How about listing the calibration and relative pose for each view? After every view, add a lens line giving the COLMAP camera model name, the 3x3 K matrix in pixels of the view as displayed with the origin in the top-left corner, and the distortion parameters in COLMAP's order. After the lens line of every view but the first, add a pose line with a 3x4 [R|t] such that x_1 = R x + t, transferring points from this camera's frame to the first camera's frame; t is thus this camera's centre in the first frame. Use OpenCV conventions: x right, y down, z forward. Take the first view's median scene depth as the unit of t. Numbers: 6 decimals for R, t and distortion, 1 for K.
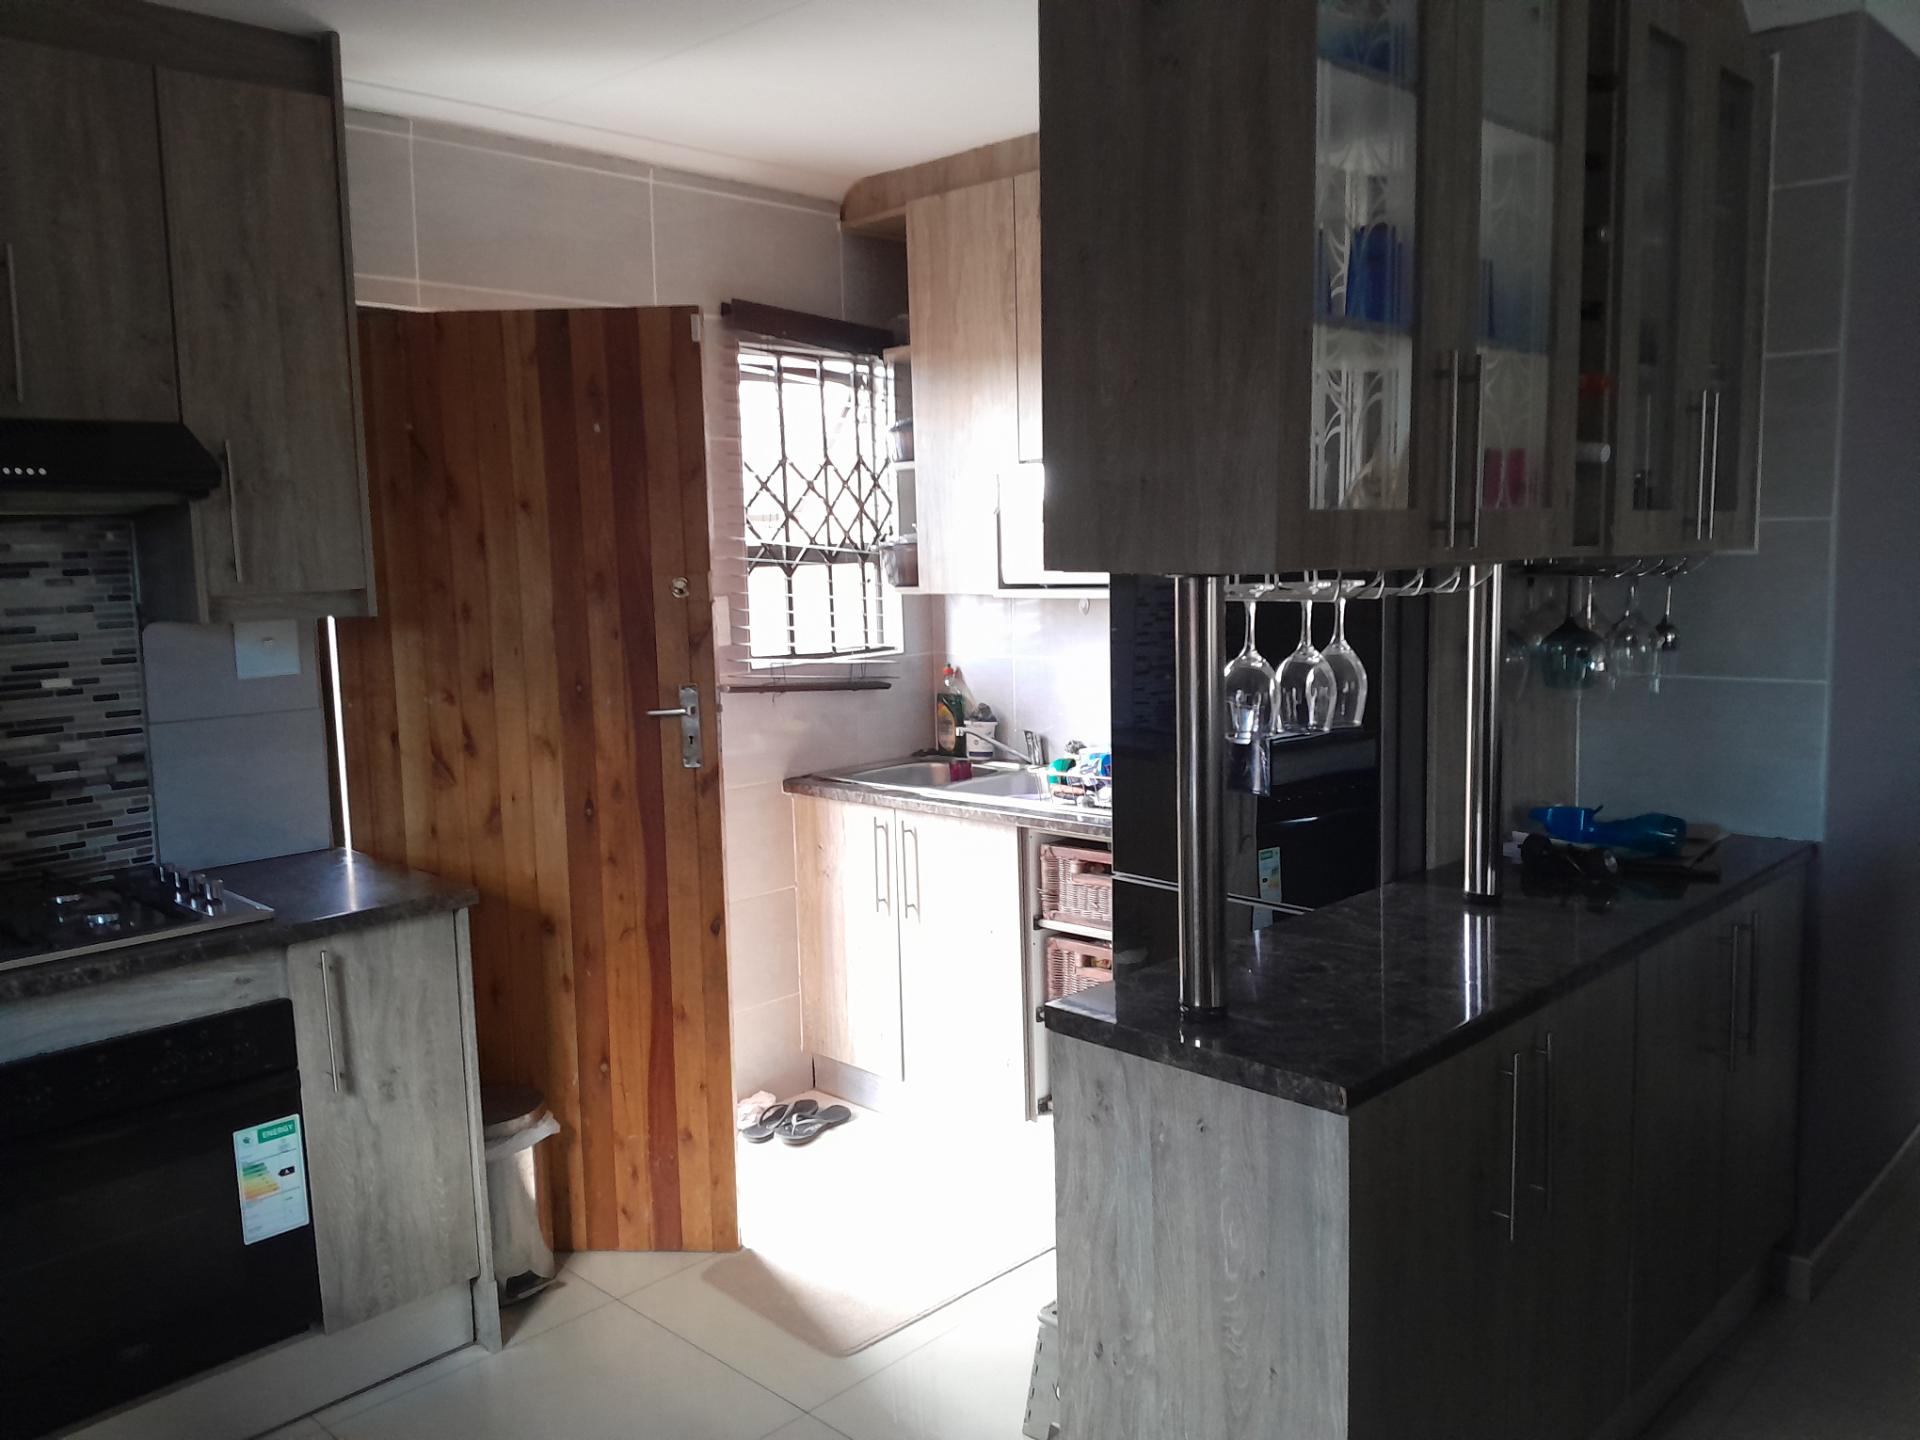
lens RADIAL K [[1486.0, 0, 973.3], [0, 1486.0, 709.2], [0, 0, 1]] dist [0.053807, -0.116998]
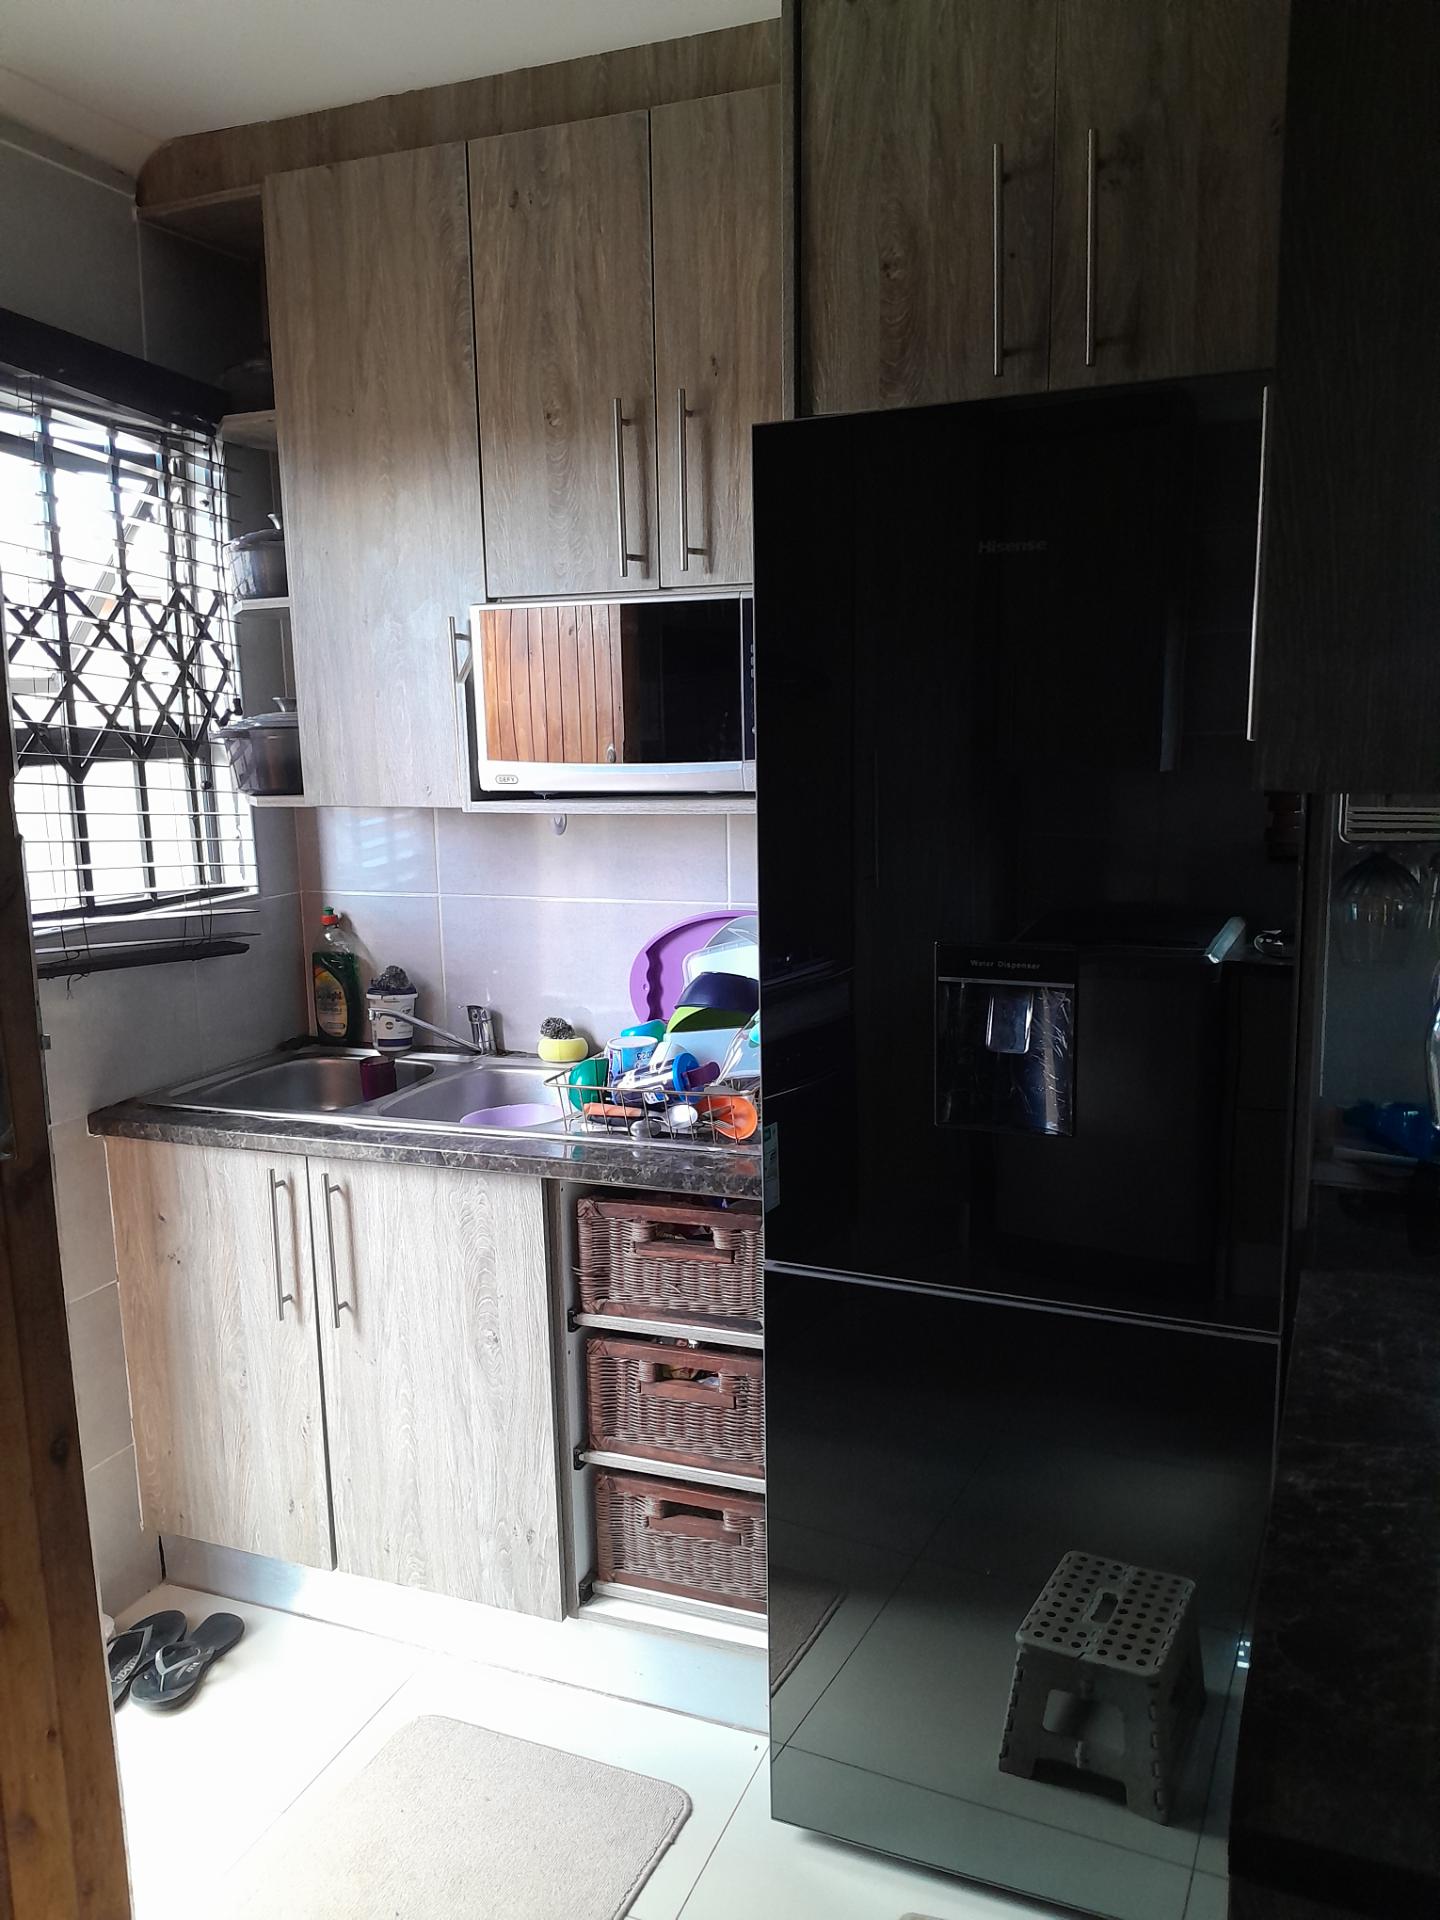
lens RADIAL K [[1486.0, 0, 740.4], [0, 1486.0, 960.2], [0, 0, 1]] dist [0.053807, -0.116998]
pose [[0.922720, -0.053627, 0.381722, -0.141391], [0.038105, 0.998115, 0.048113, -0.044417], [-0.383582, -0.029850, 0.923024, 0.418288]]
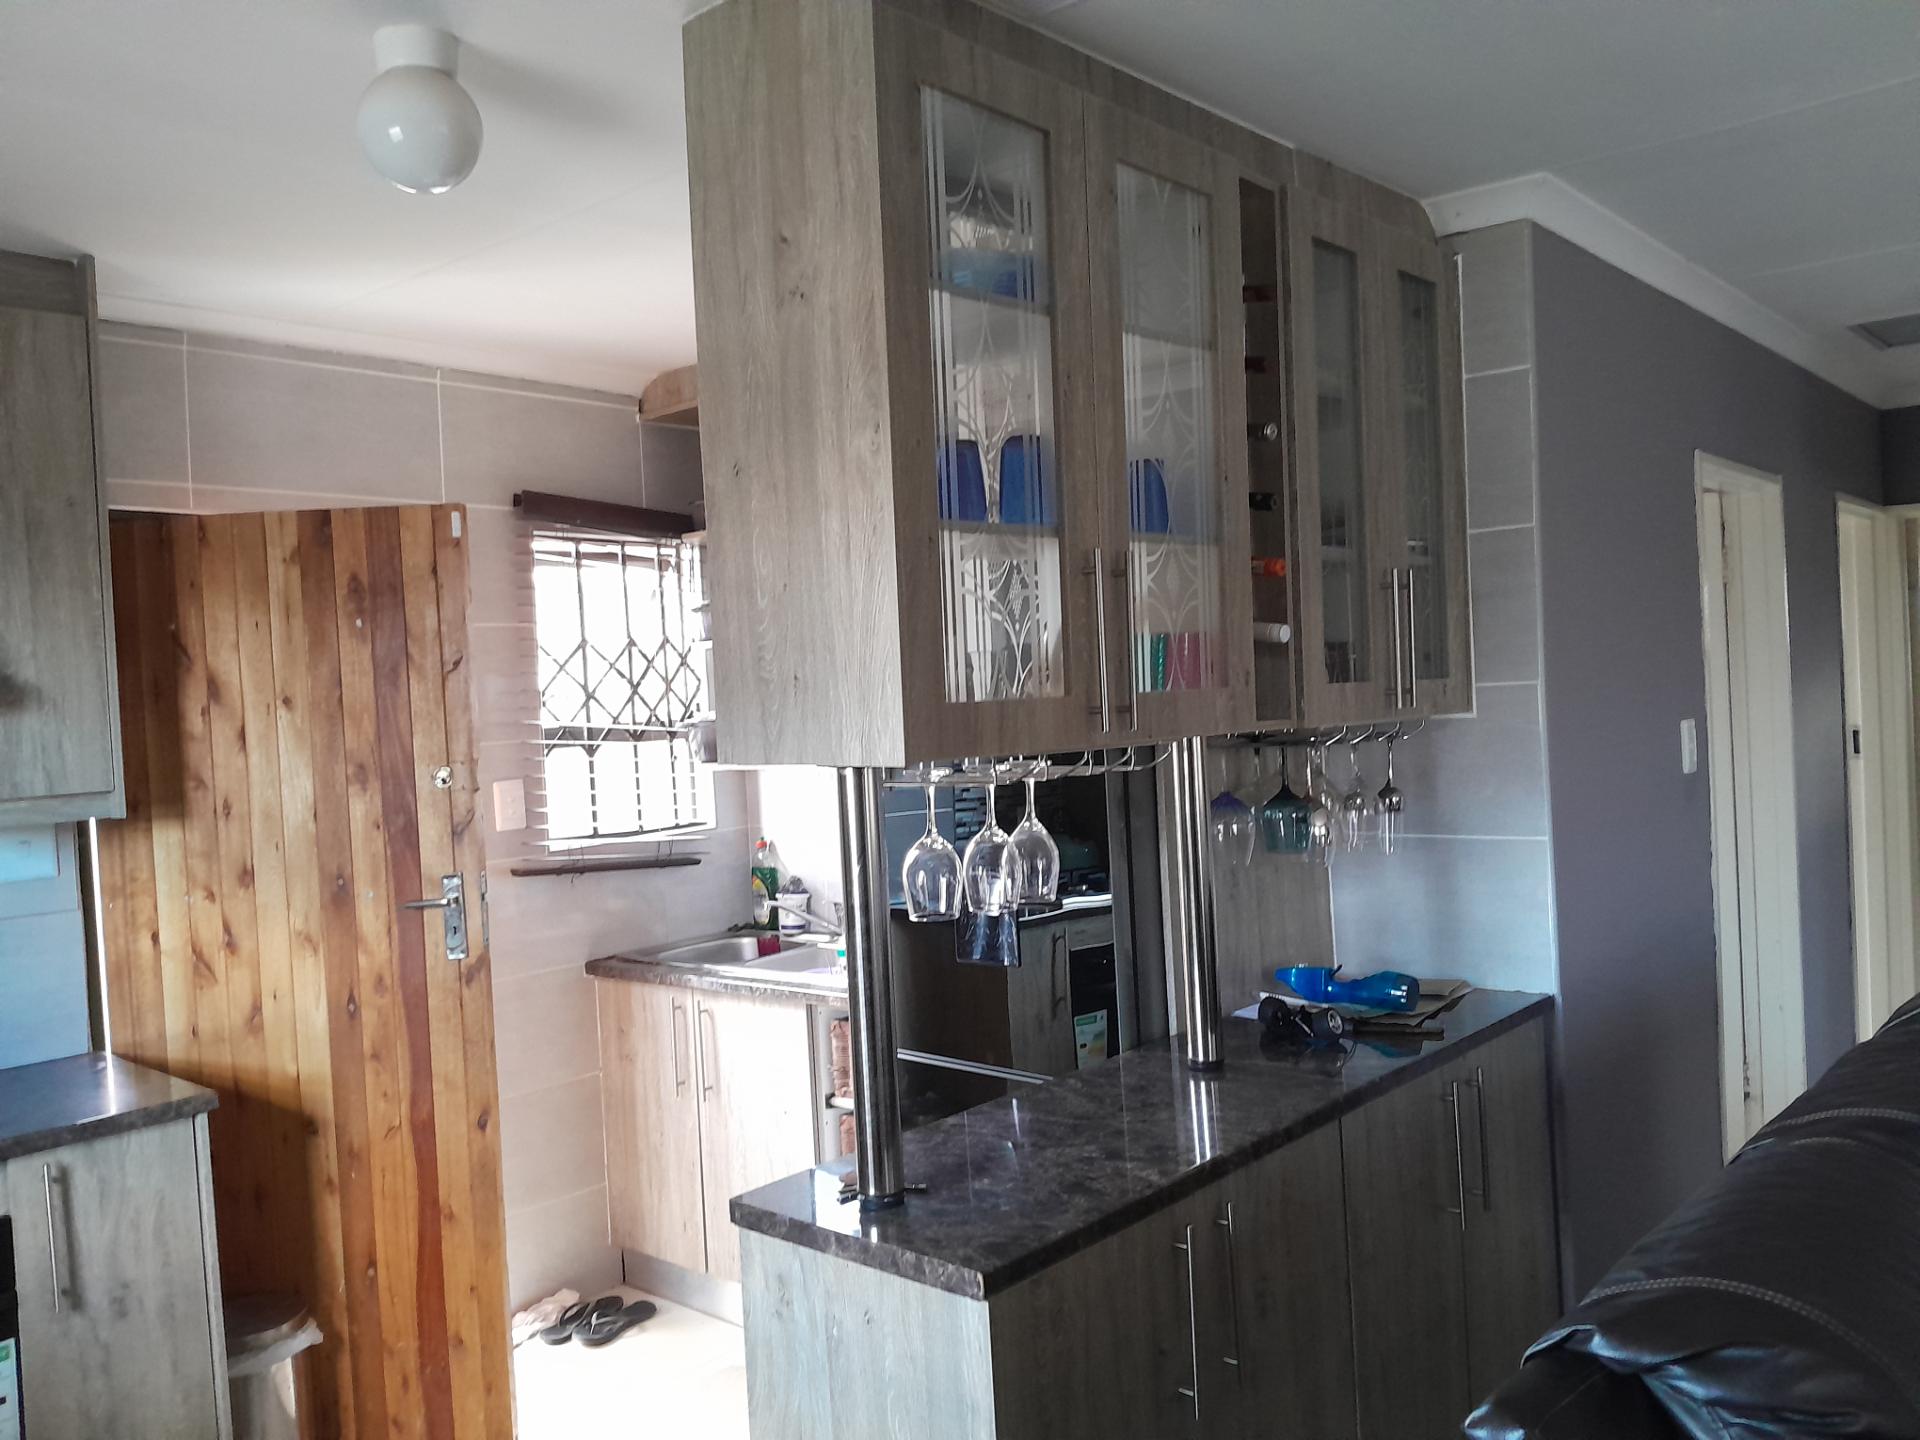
lens RADIAL K [[1486.0, 0, 976.2], [0, 1486.0, 711.2], [0, 0, 1]] dist [0.053807, -0.116998]
pose [[0.998121, -0.027641, 0.054688, 0.104328], [0.033074, 0.994330, -0.101069, -0.012022], [-0.051584, 0.102687, 0.993375, -0.022700]]
